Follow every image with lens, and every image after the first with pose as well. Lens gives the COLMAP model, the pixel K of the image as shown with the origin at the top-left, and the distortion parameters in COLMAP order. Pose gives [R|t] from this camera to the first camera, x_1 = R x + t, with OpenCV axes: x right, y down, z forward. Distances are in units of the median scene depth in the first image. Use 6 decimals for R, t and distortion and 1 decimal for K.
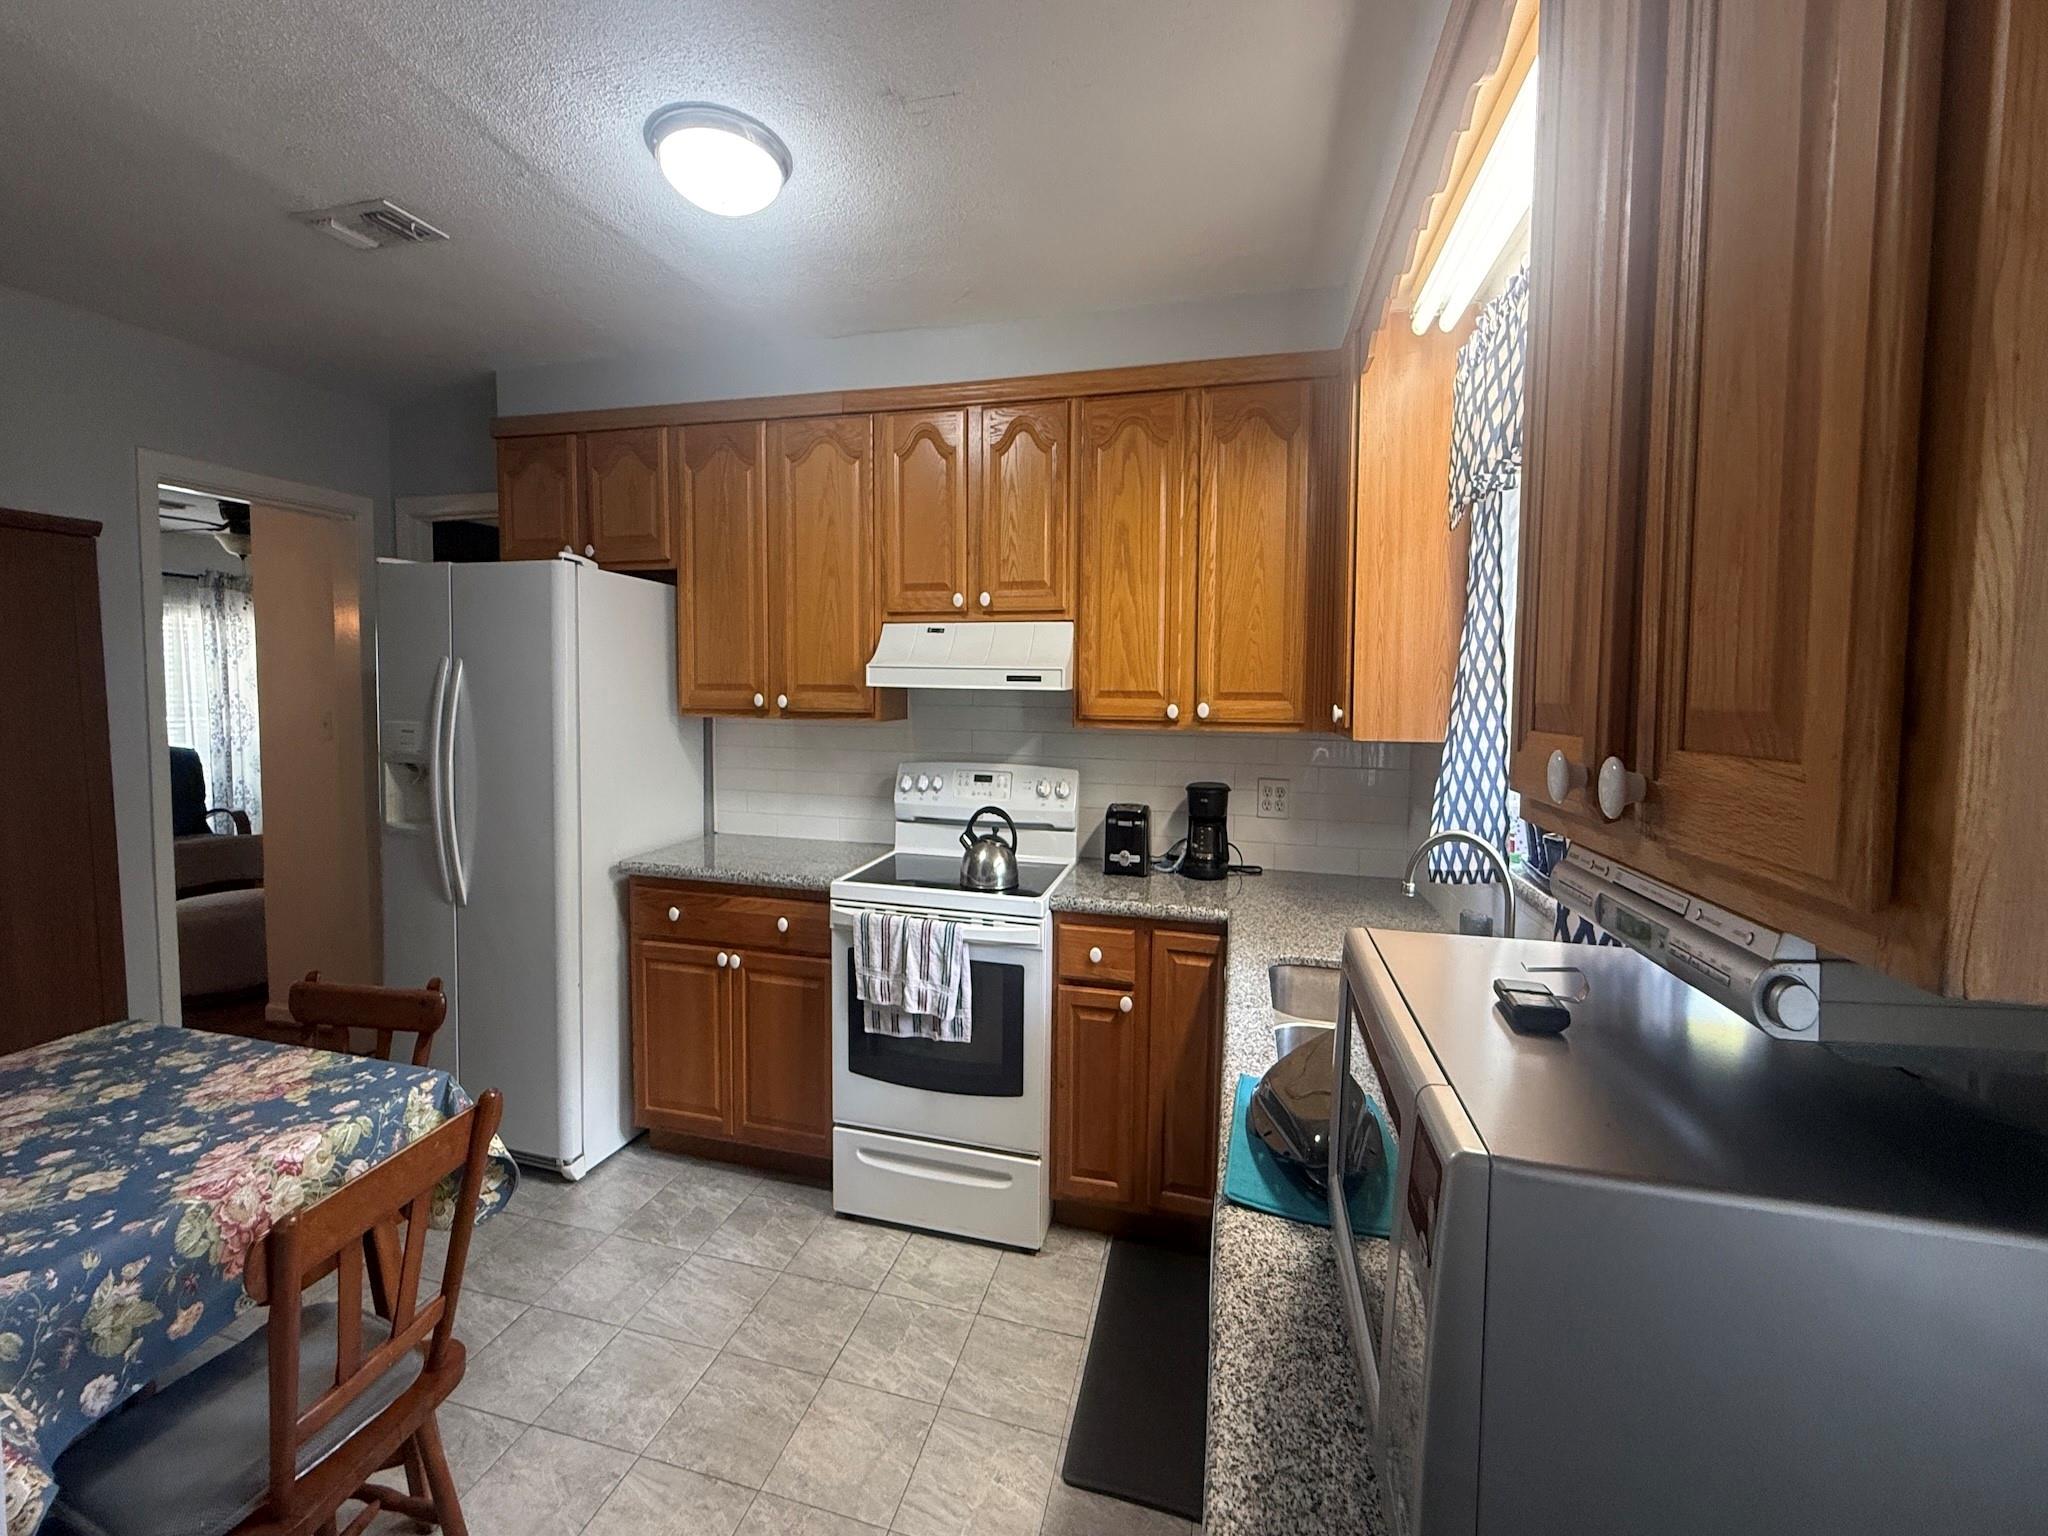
lens RADIAL K [[817.4, 0, 1013.3], [0, 817.4, 761.1], [0, 0, 1]] dist [-0.001943, 0.000889]
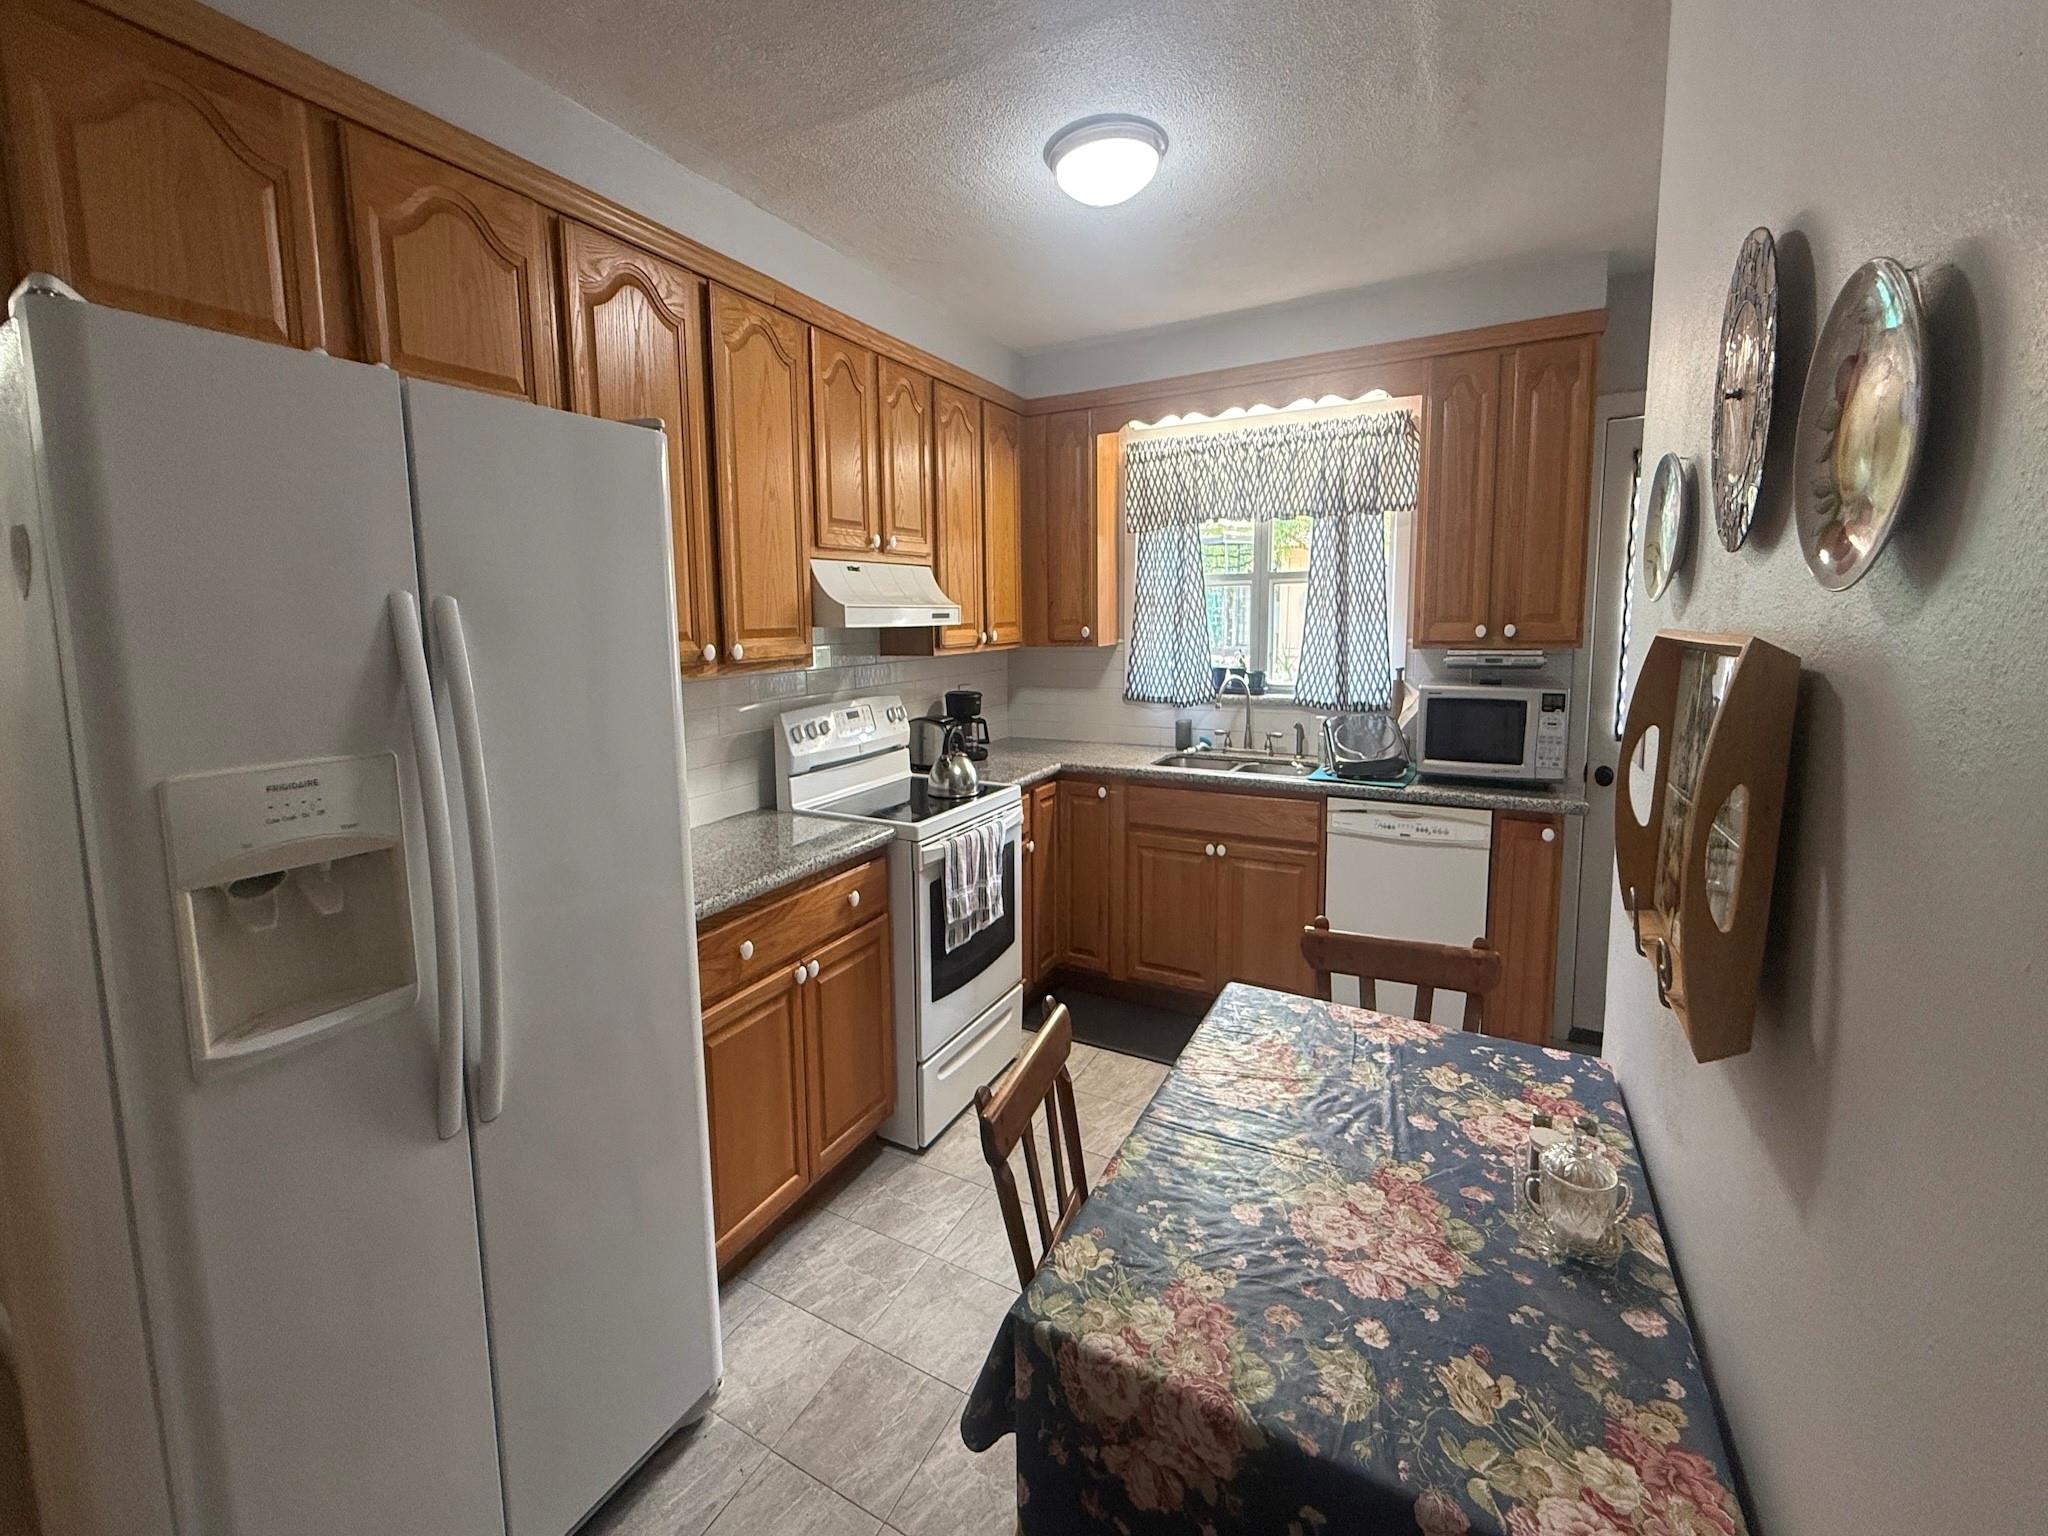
lens RADIAL K [[817.4, 0, 1018.0], [0, 817.4, 737.7], [0, 0, 1]] dist [-0.001943, 0.000889]
pose [[0.231574, -0.163848, 0.958920, -1.171809], [0.111227, 0.983710, 0.141223, -0.086556], [-0.966438, 0.073954, 0.246026, 0.652300]]
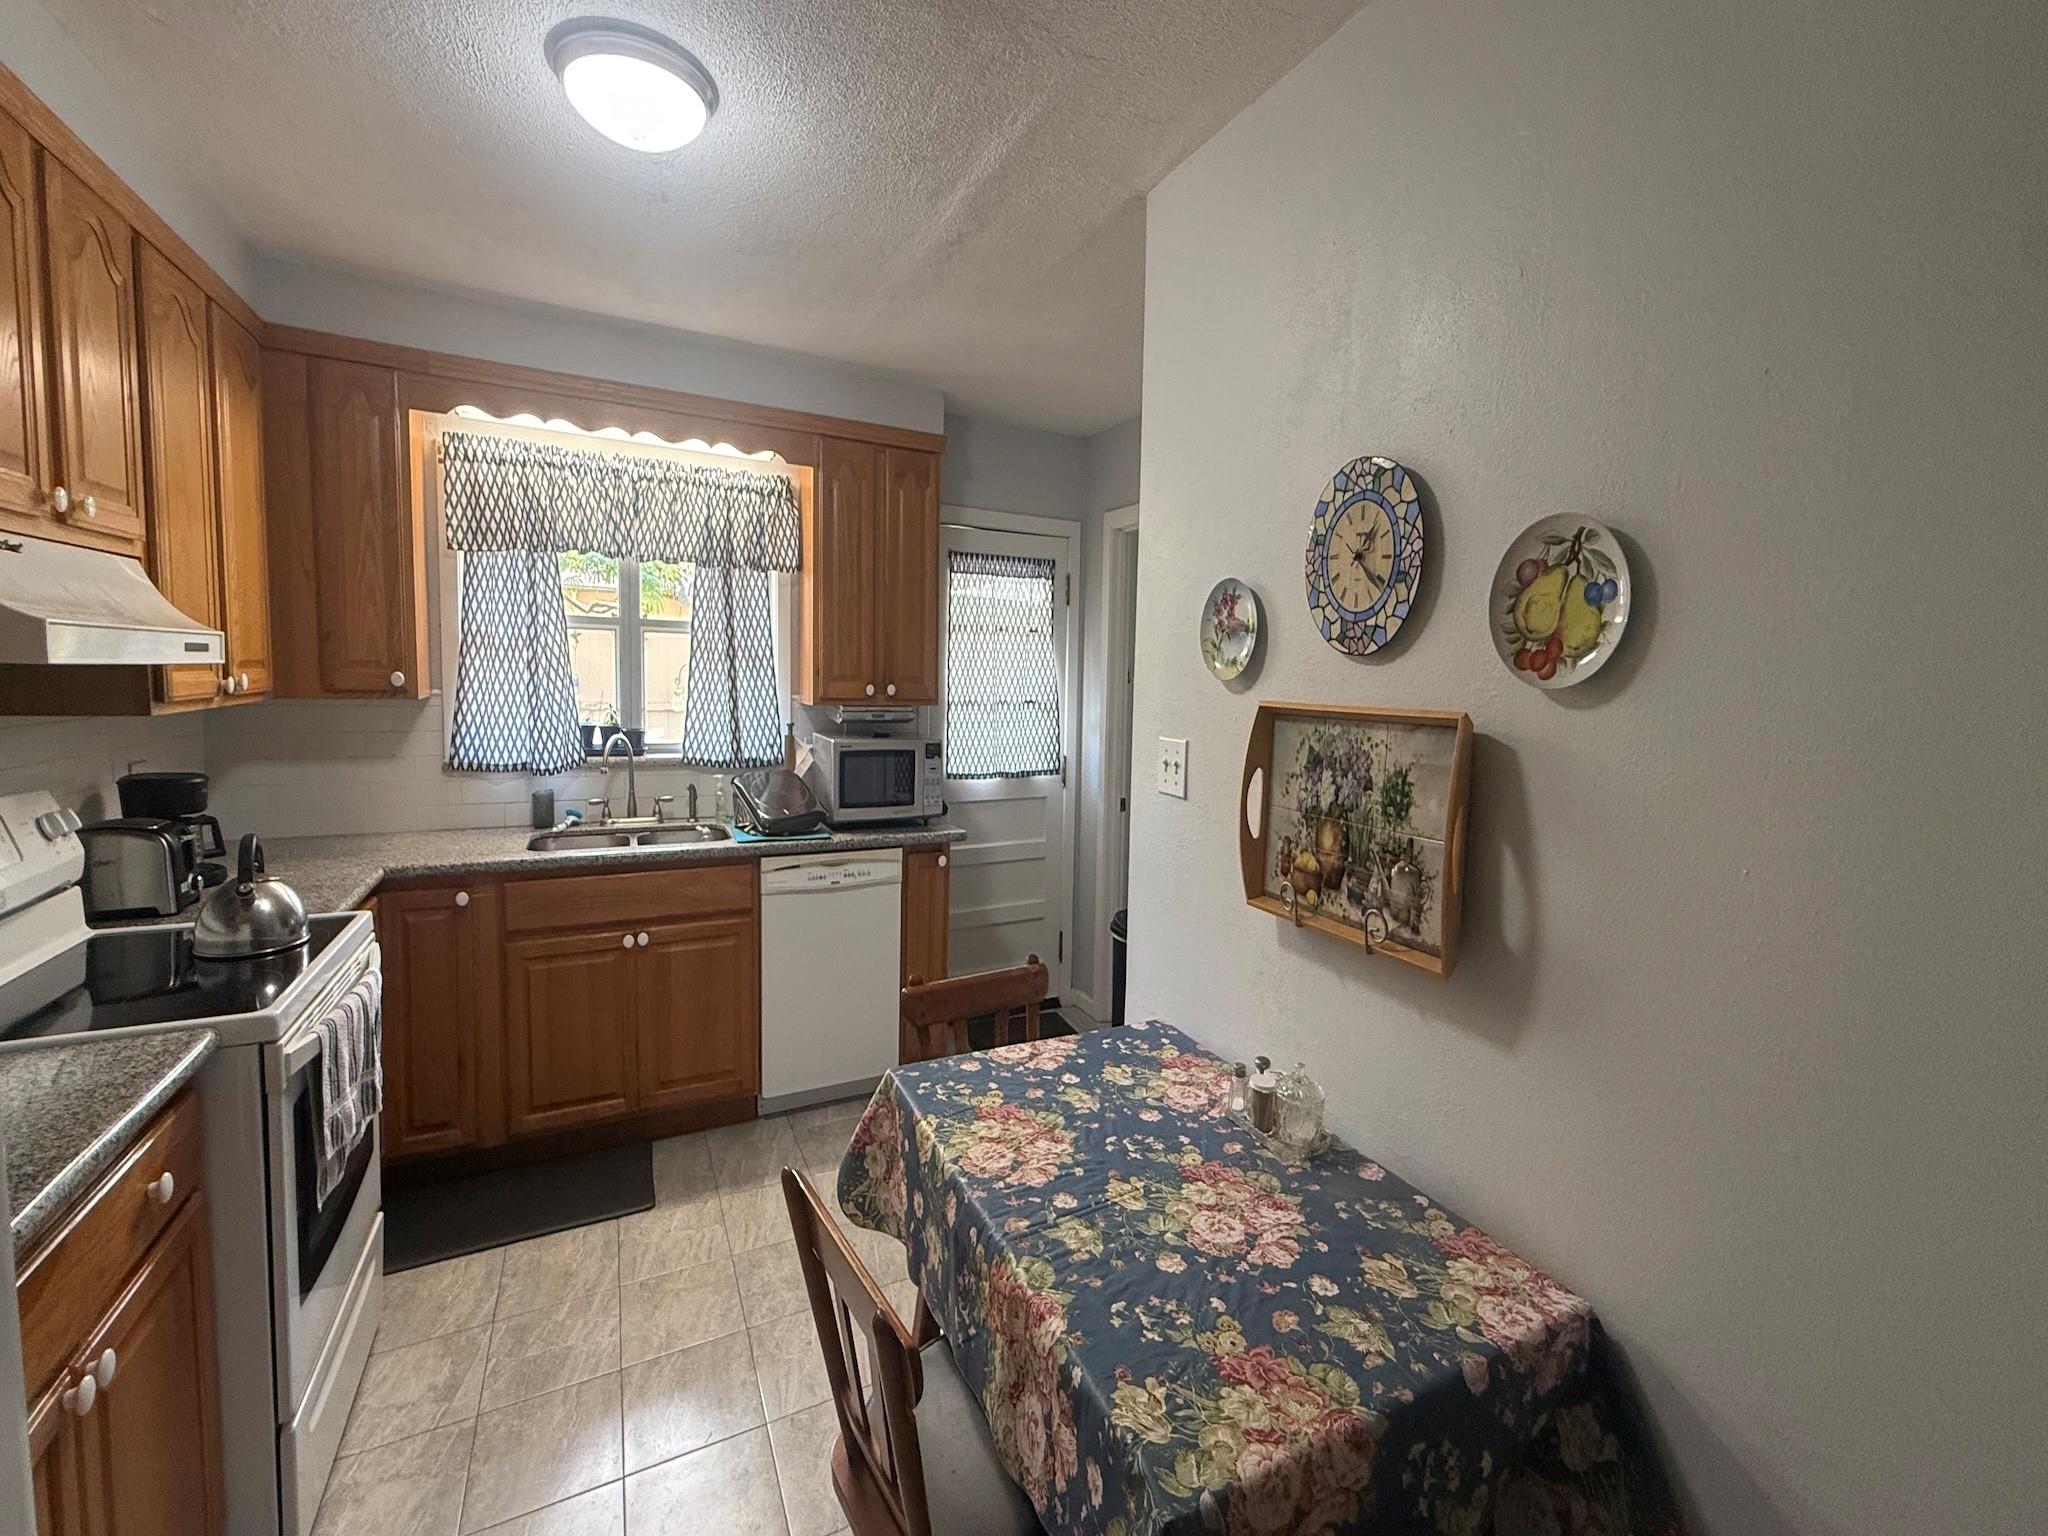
lens RADIAL K [[817.4, 0, 1014.7], [0, 817.4, 756.0], [0, 0, 1]] dist [-0.001943, 0.000889]
pose [[-0.661001, -0.113926, 0.741687, -1.004994], [0.027362, 0.984091, 0.175546, -0.118913], [-0.749886, 0.136331, -0.647367, 0.992638]]
